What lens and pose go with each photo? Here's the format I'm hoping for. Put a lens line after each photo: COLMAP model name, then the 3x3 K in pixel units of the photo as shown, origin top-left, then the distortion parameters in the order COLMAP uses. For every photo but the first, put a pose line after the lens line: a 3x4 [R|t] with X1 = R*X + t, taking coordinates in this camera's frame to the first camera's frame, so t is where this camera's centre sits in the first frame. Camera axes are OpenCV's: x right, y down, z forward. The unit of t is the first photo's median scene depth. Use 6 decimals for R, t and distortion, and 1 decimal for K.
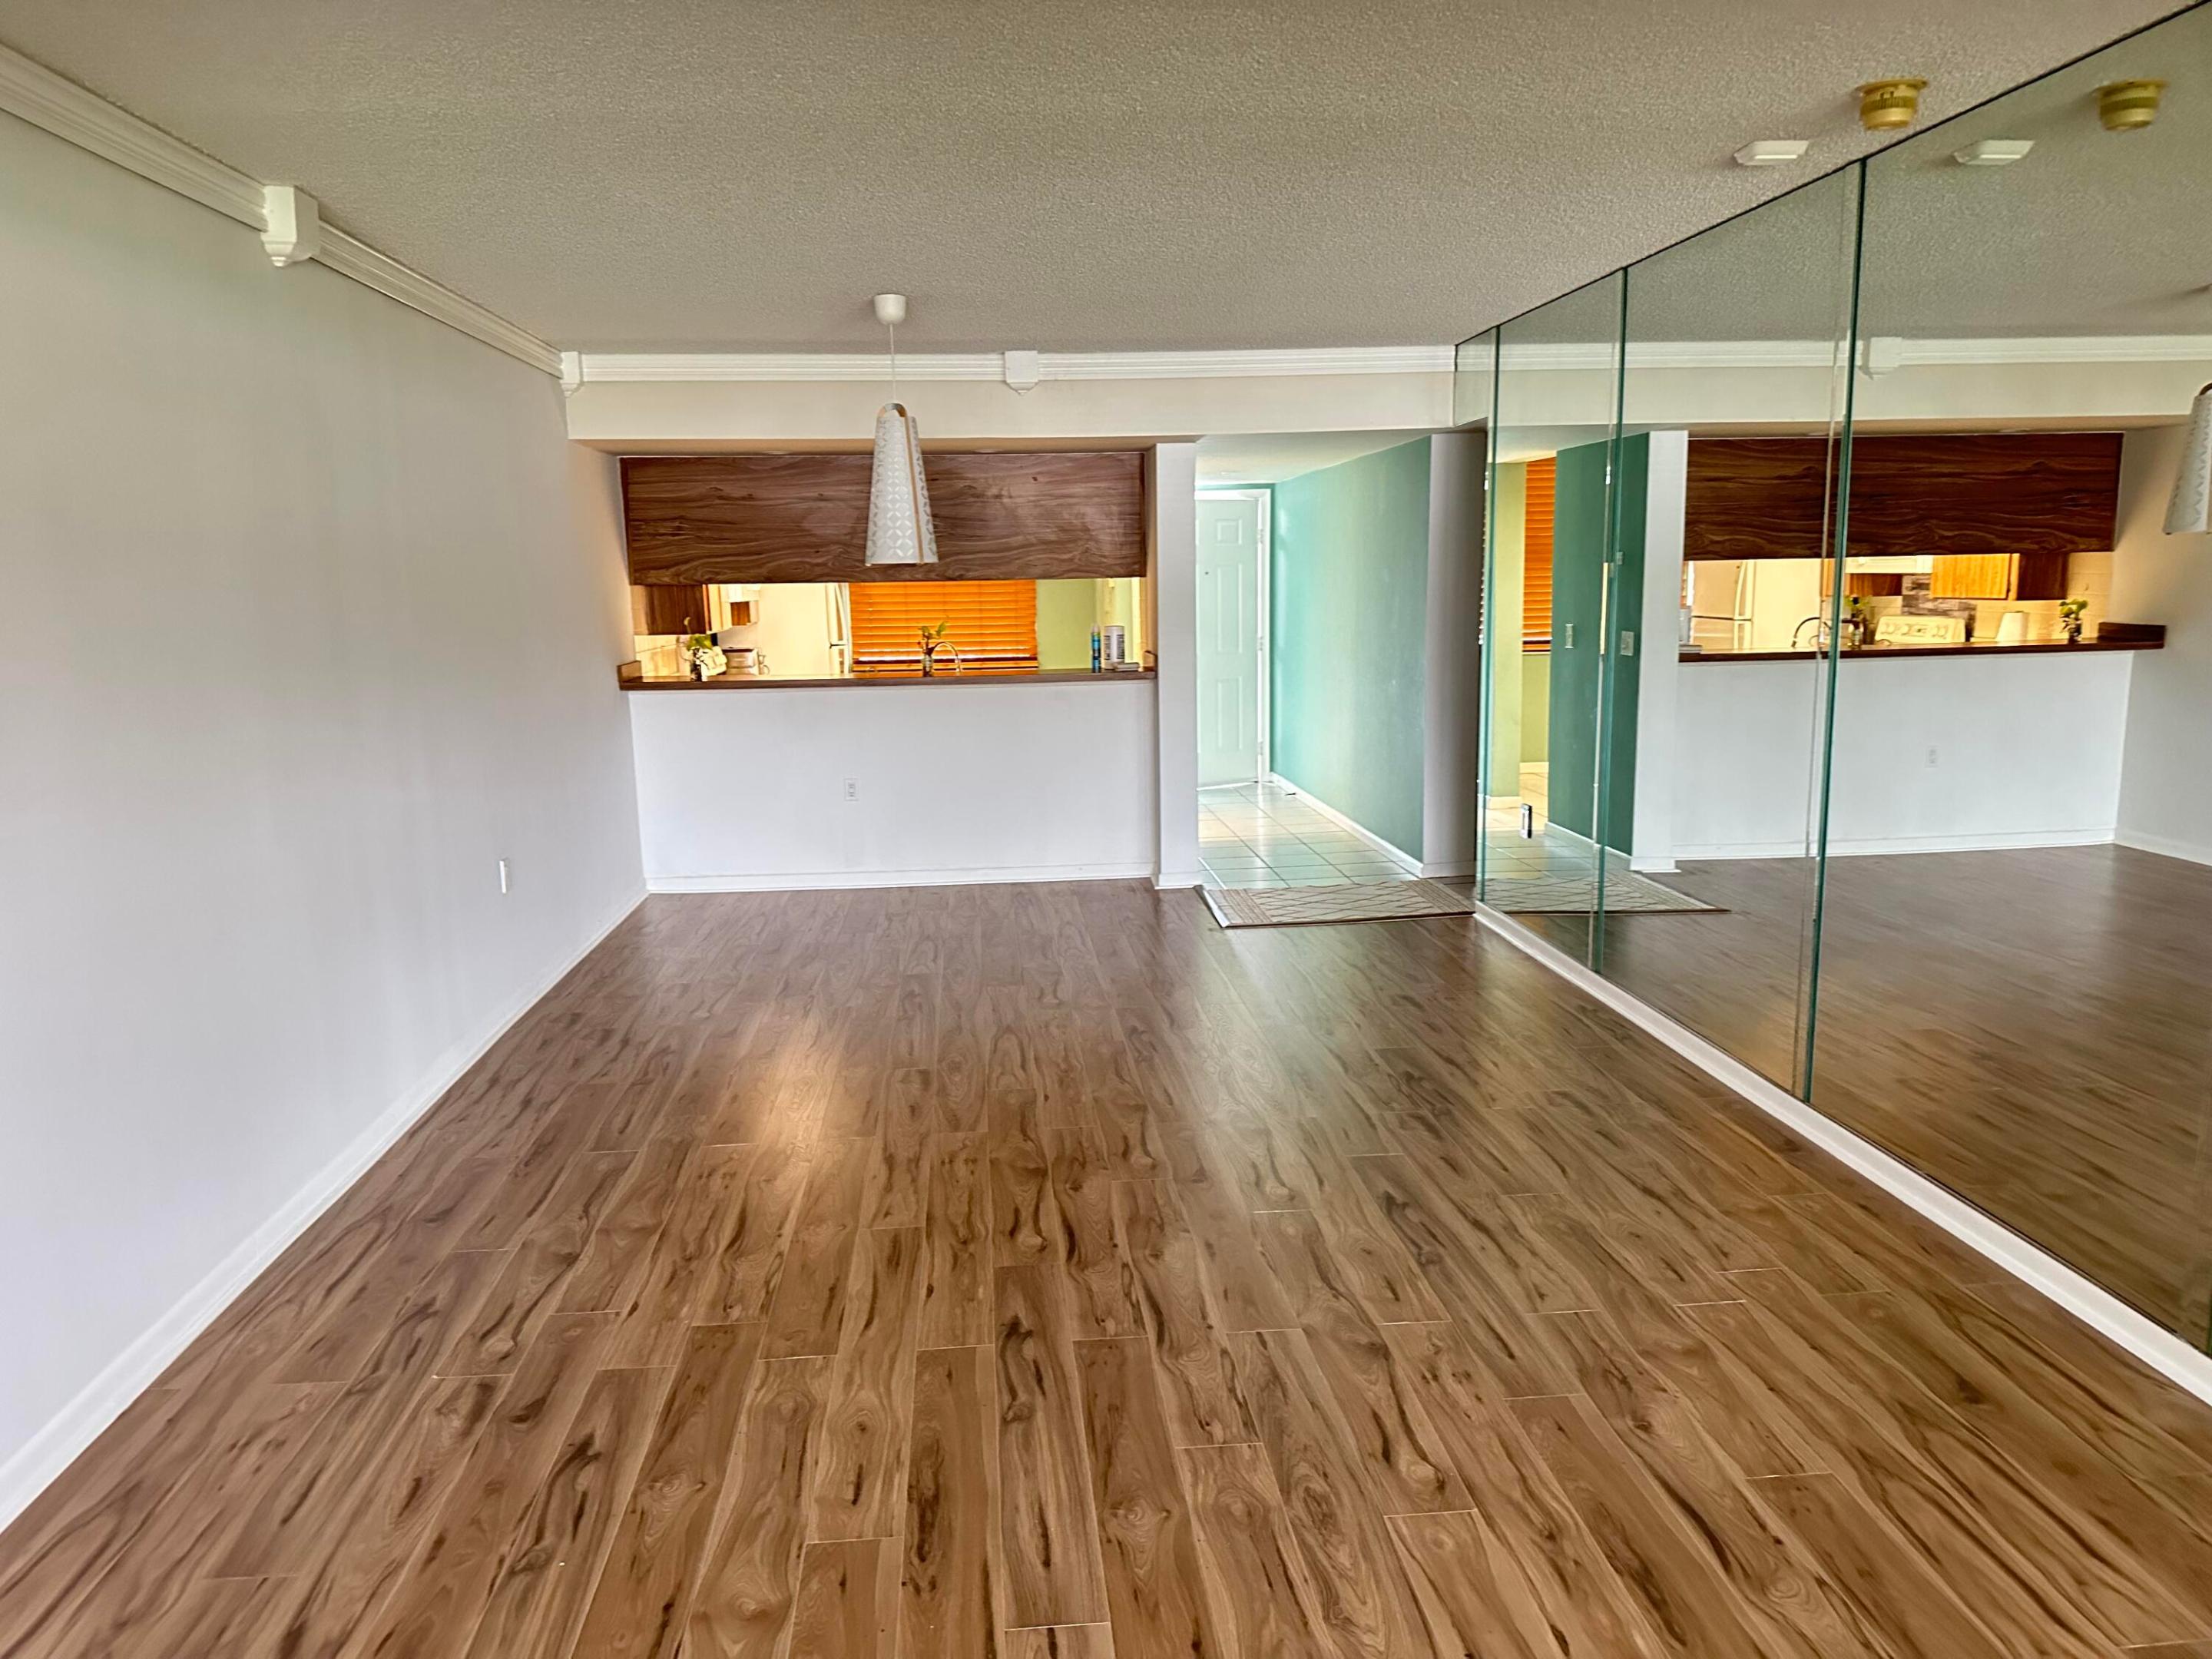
lens RADIAL K [[1557.0, 0, 1092.1], [0, 1557.0, 834.0], [0, 0, 1]] dist [0.065129, -0.085489]
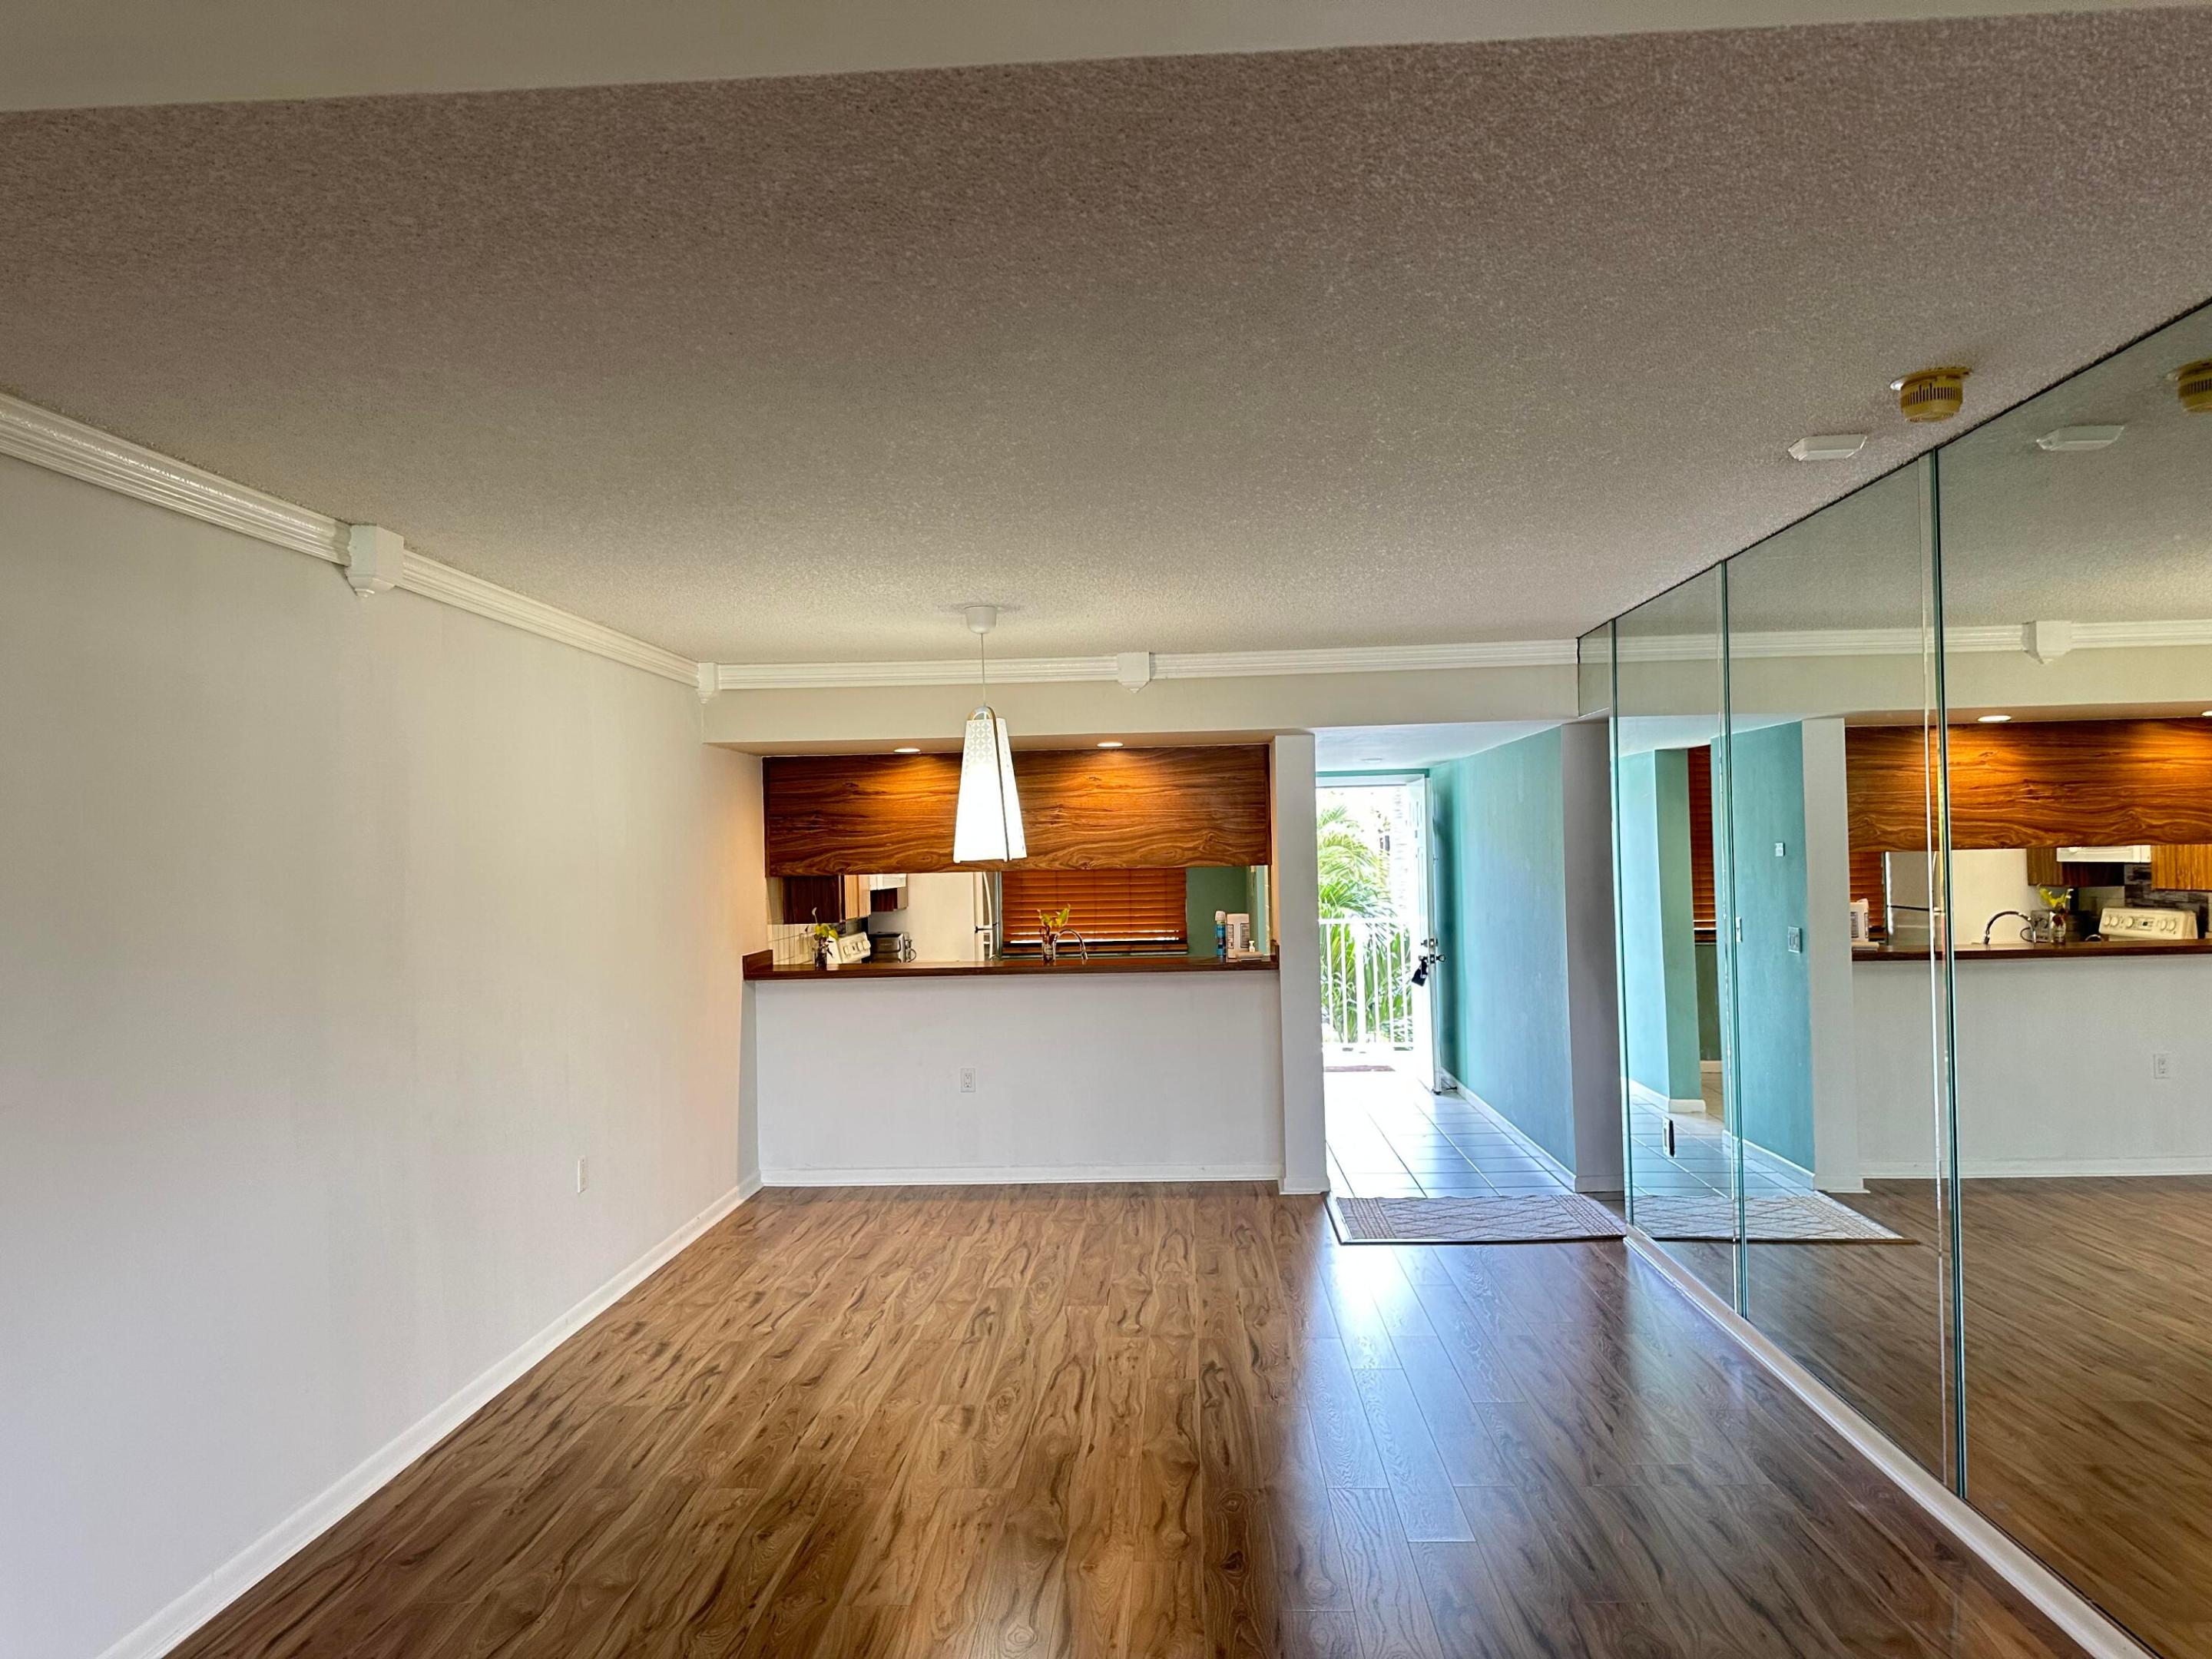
lens RADIAL K [[1557.0, 0, 1109.3], [0, 1557.0, 835.1], [0, 0, 1]] dist [0.065129, -0.085489]
pose [[0.991929, -0.002450, -0.126771, 0.069576], [-0.019469, 0.985014, -0.171373, -0.017665], [0.125291, 0.172458, 0.977016, 0.033311]]
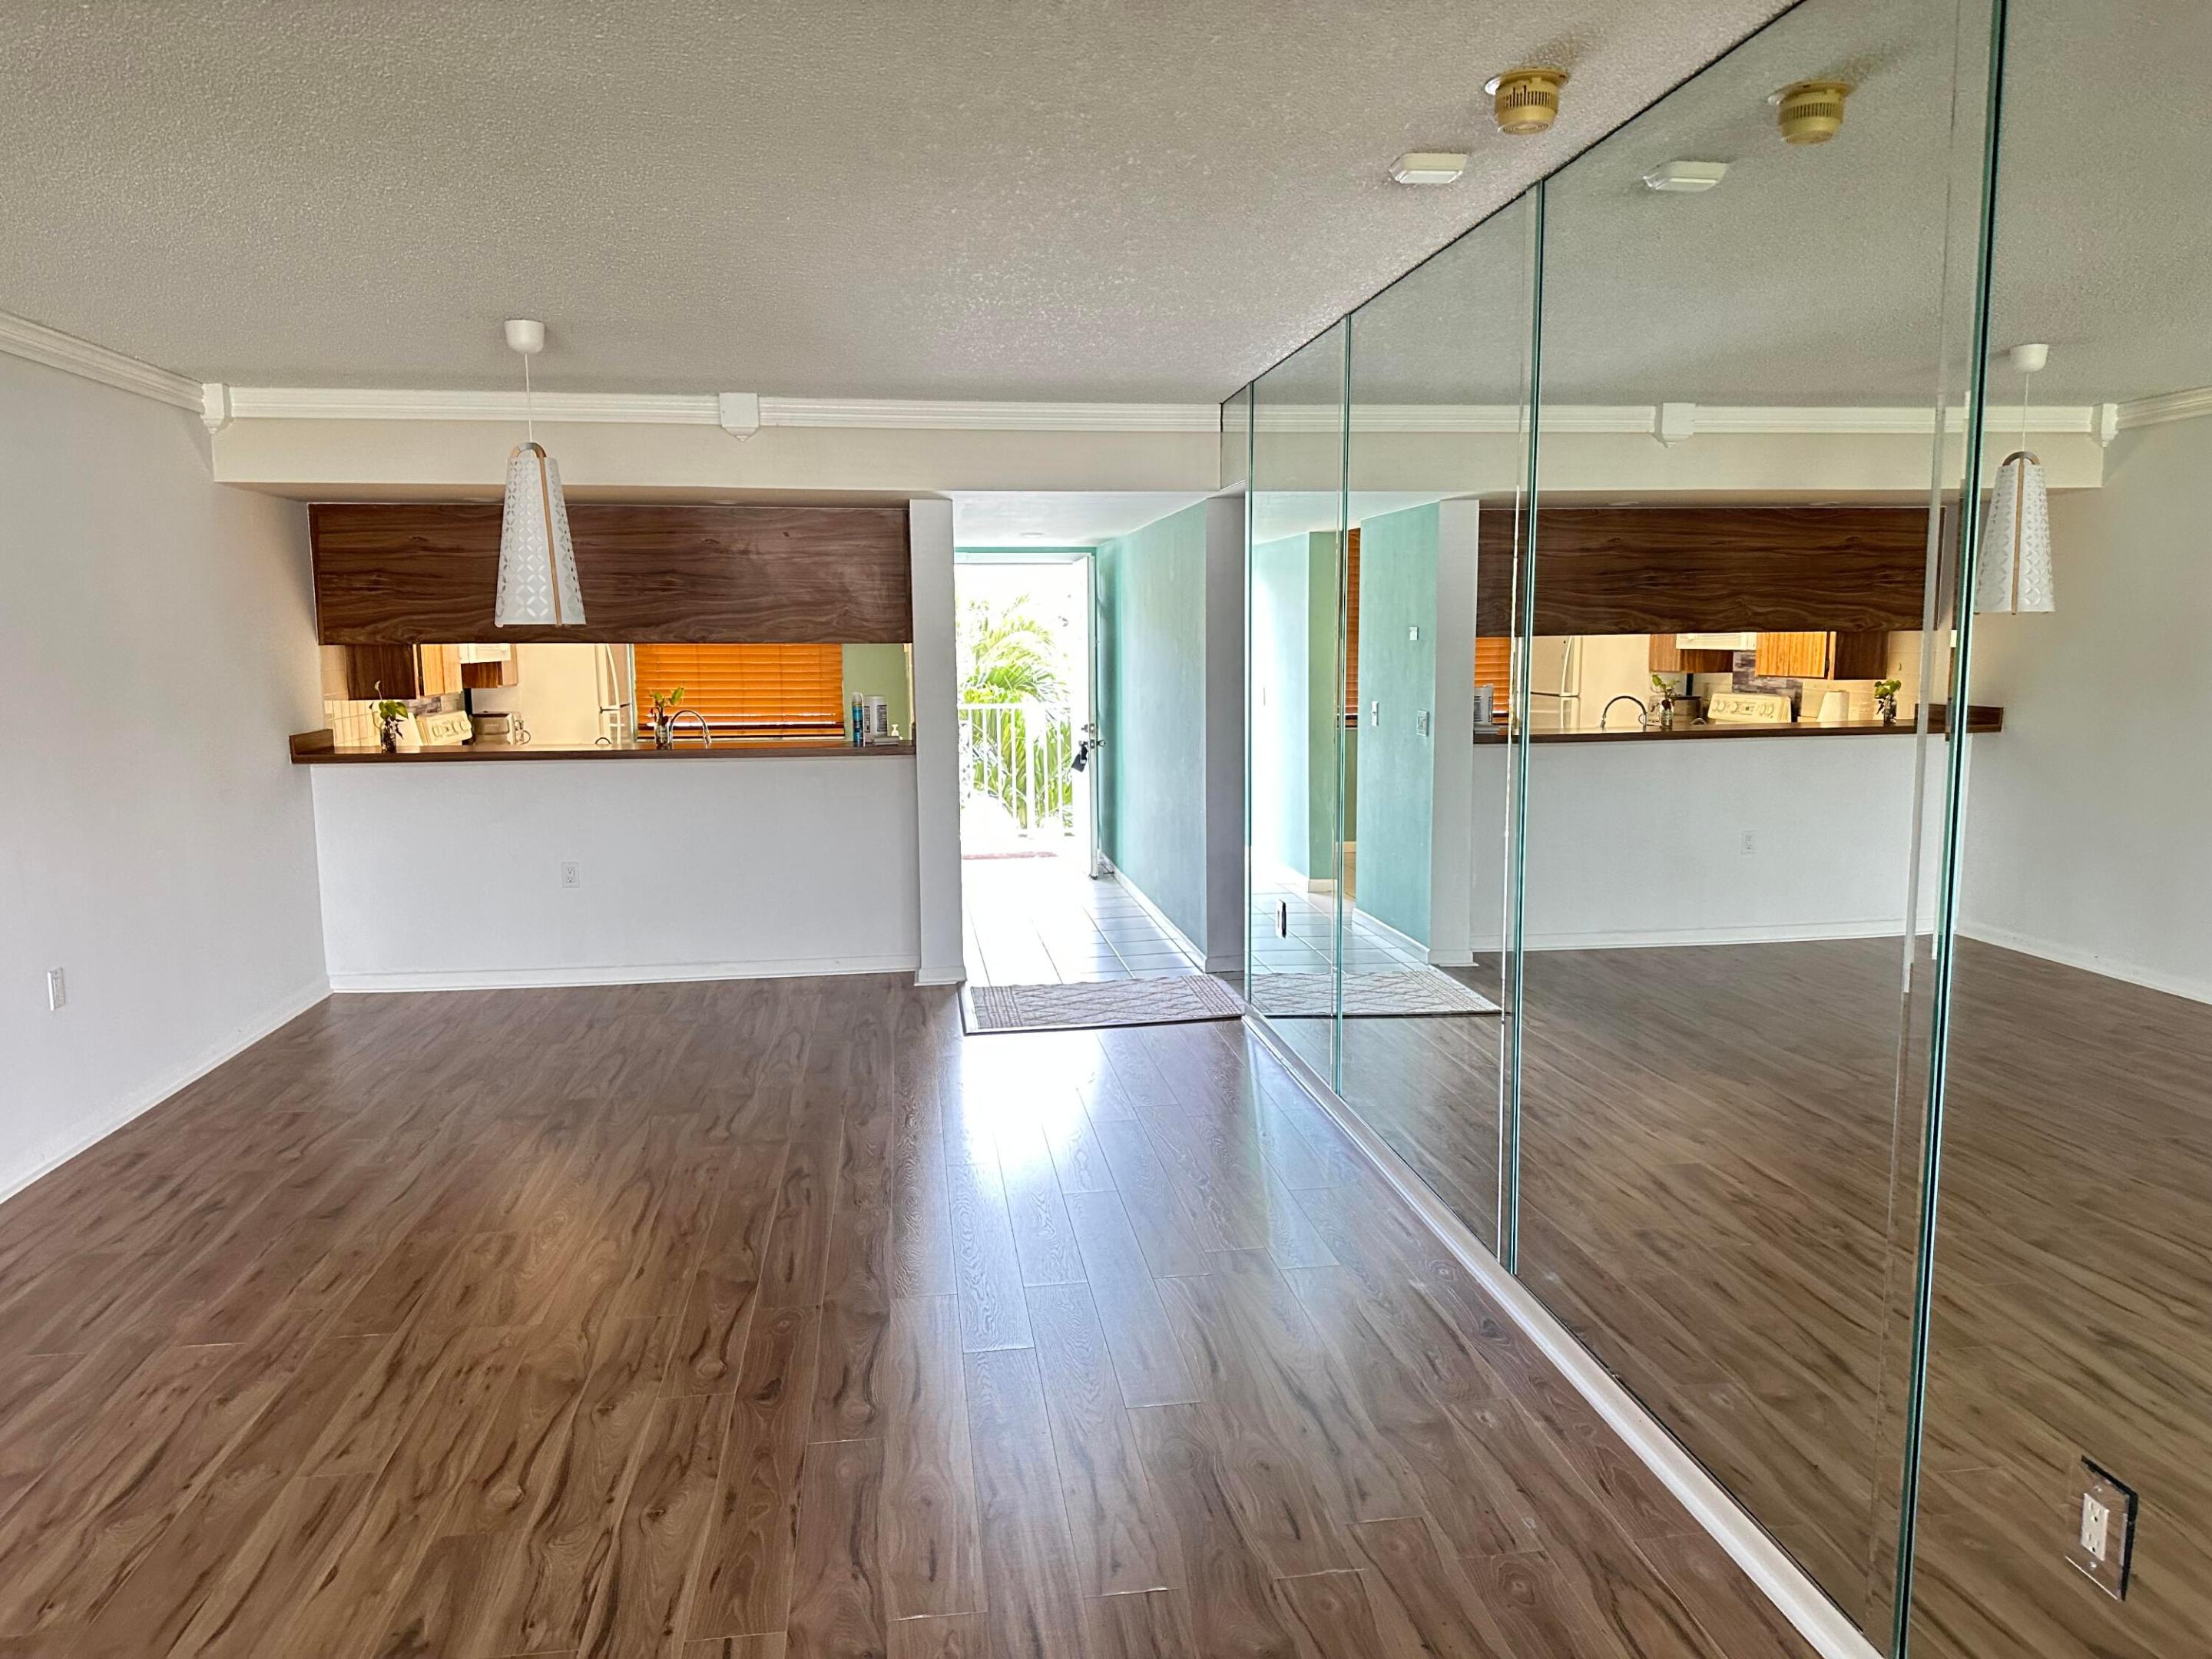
lens RADIAL K [[1557.0, 0, 1117.1], [0, 1557.0, 829.0], [0, 0, 1]] dist [0.065129, -0.085489]
pose [[0.997905, 0.005463, 0.064461, 0.120030], [-0.002840, 0.999167, -0.040714, -0.022974], [-0.064630, 0.040446, 0.997089, 0.100760]]
